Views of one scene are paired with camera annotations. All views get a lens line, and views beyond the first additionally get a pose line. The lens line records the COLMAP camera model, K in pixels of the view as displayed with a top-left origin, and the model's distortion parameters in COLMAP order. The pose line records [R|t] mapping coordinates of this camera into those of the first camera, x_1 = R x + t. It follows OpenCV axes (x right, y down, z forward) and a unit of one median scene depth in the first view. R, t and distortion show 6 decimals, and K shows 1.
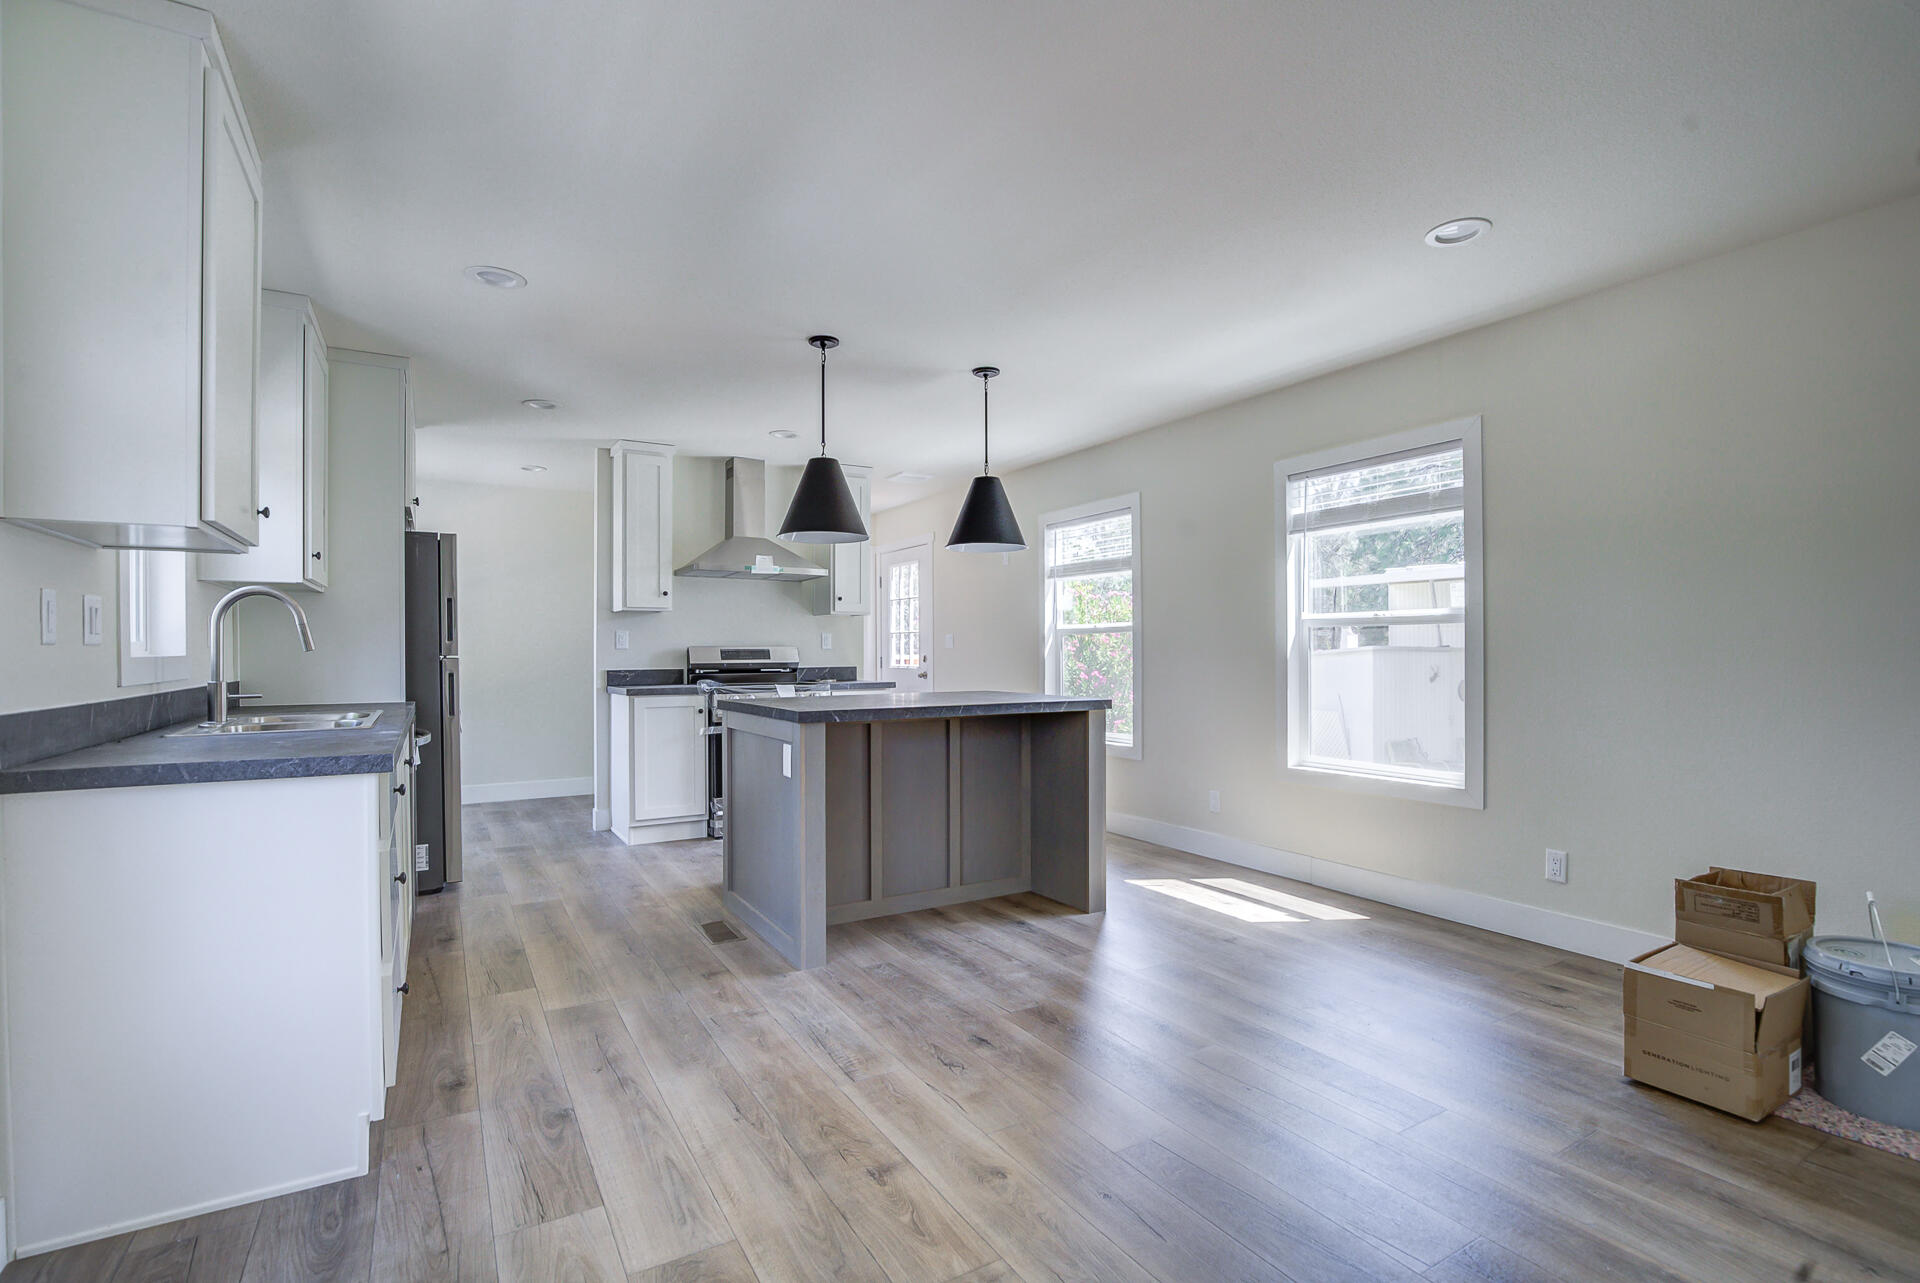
lens RADIAL K [[905.2, 0, 961.0], [0, 905.2, 658.0], [0, 0, 1]] dist [-0.024578, 0.000679]
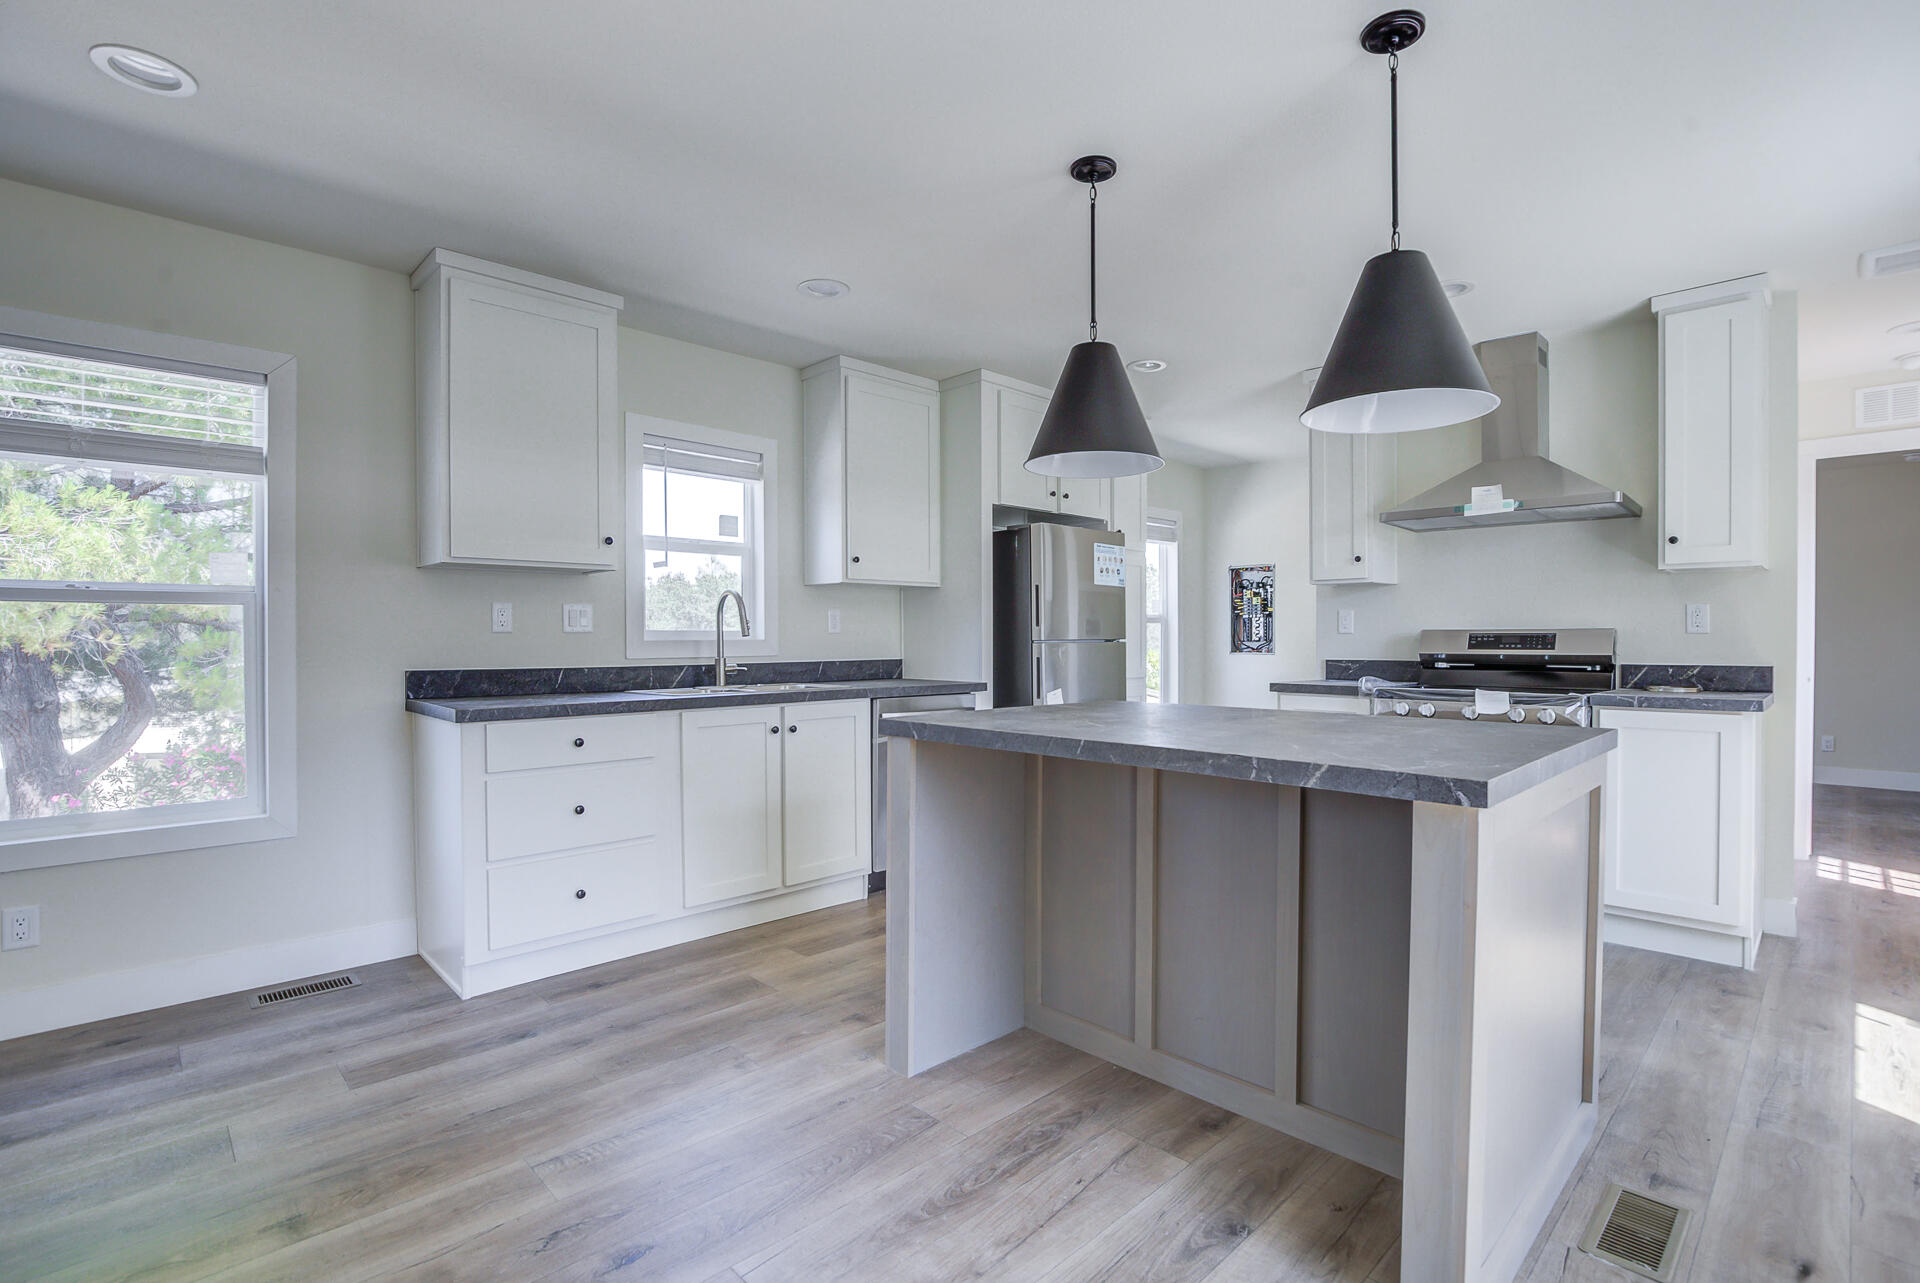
lens RADIAL K [[894.0, 0, 954.8], [0, 894.0, 653.1], [0, 0, 1]] dist [-0.024363, 0.000666]
pose [[0.221172, 0.020818, -0.975013, 0.452681], [-0.007041, 0.999780, 0.019750, -0.008211], [0.975209, 0.002497, 0.221270, 0.737232]]
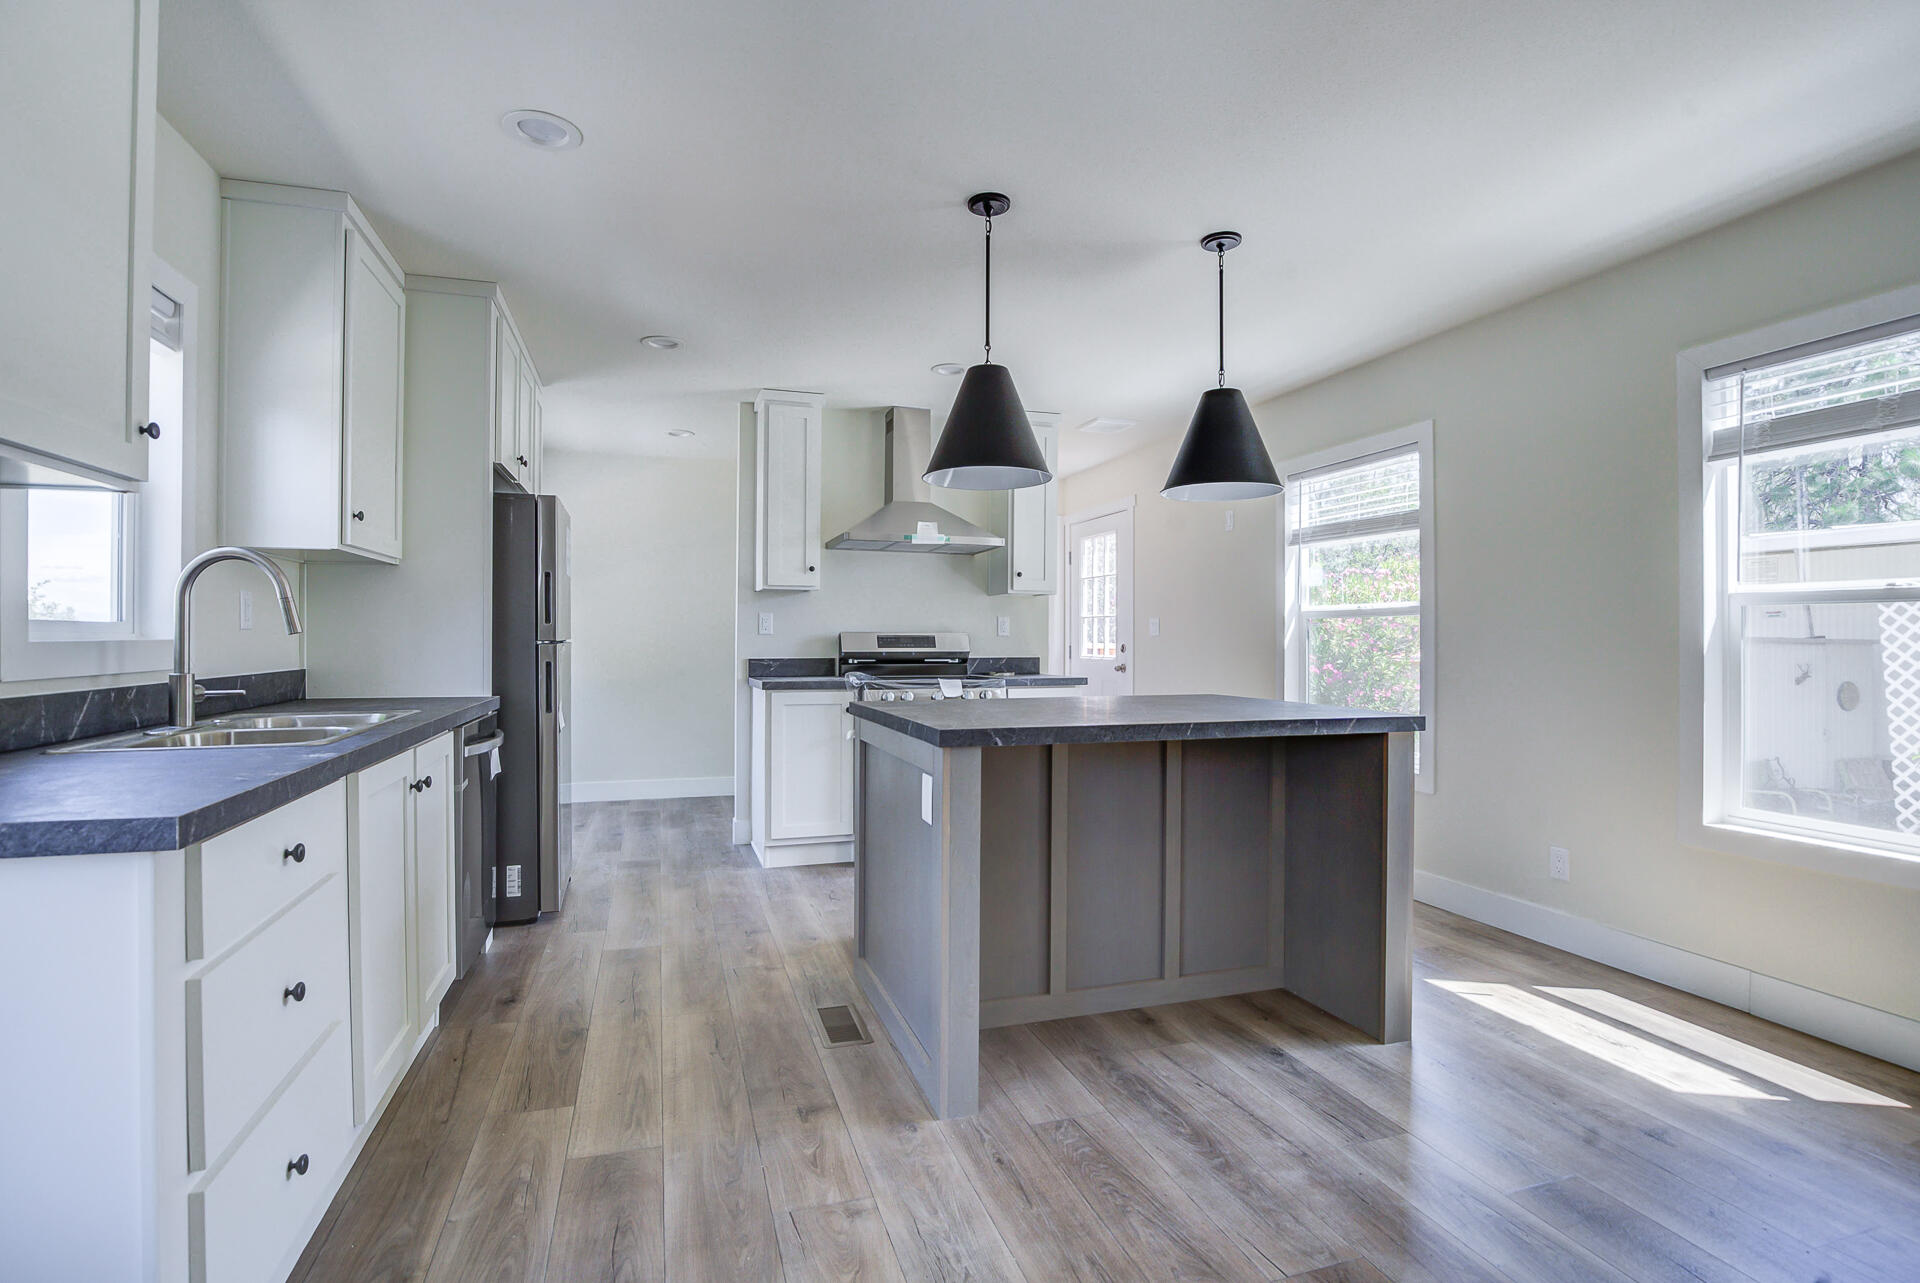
lens RADIAL K [[910.4, 0, 929.7], [0, 910.4, 639.4], [0, 0, 1]] dist [-0.024755, 0.000364]
pose [[0.970601, 0.006926, -0.240593, -0.022493], [-0.008407, 0.999952, -0.005128, -0.002792], [0.240546, 0.007000, 0.970612, 0.289334]]
